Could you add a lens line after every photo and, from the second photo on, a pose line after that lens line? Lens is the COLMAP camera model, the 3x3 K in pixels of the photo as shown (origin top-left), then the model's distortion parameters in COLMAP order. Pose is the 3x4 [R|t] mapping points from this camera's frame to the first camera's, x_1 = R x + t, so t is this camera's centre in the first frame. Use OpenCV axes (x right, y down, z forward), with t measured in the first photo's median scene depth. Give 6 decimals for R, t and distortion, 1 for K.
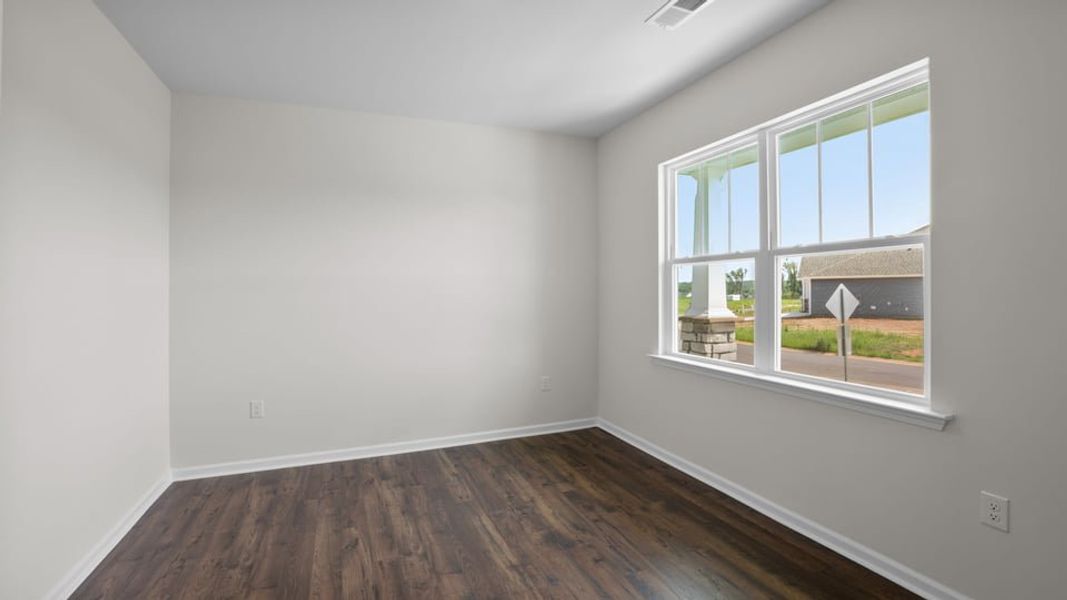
lens RADIAL K [[459.0, 0, 537.1], [0, 459.0, 293.7], [0, 0, 1]] dist [-0.001066, 0.000034]
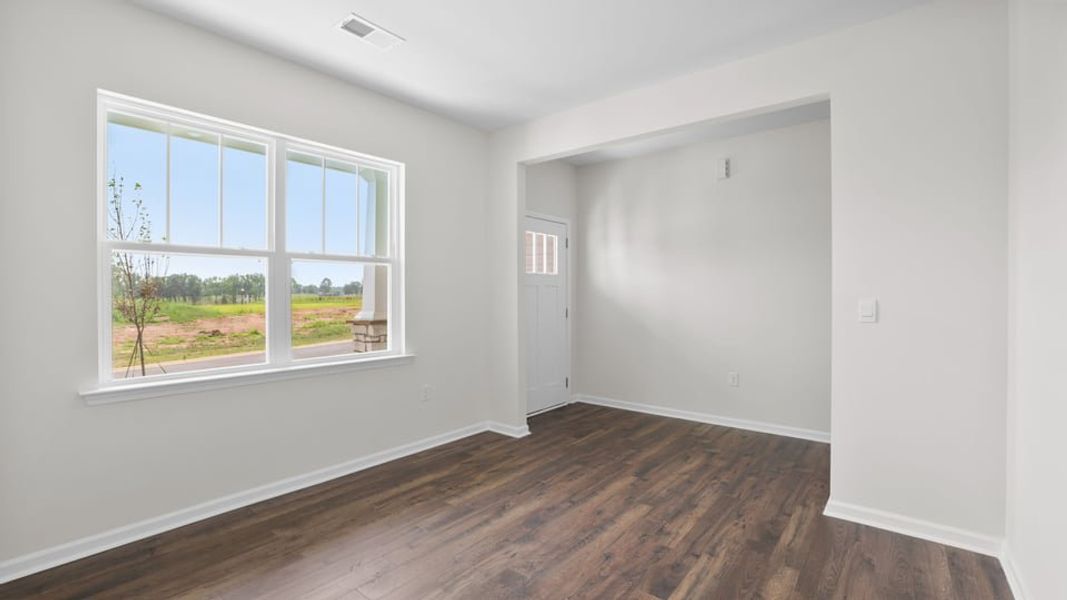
lens RADIAL K [[459.0, 0, 537.1], [0, 459.0, 293.7], [0, 0, 1]] dist [-0.001066, 0.000034]
pose [[-0.472938, 0.005715, 0.881077, -0.766945], [-0.002217, 0.999968, -0.007676, 0.008877], [-0.881093, -0.005584, -0.472910, 1.019864]]
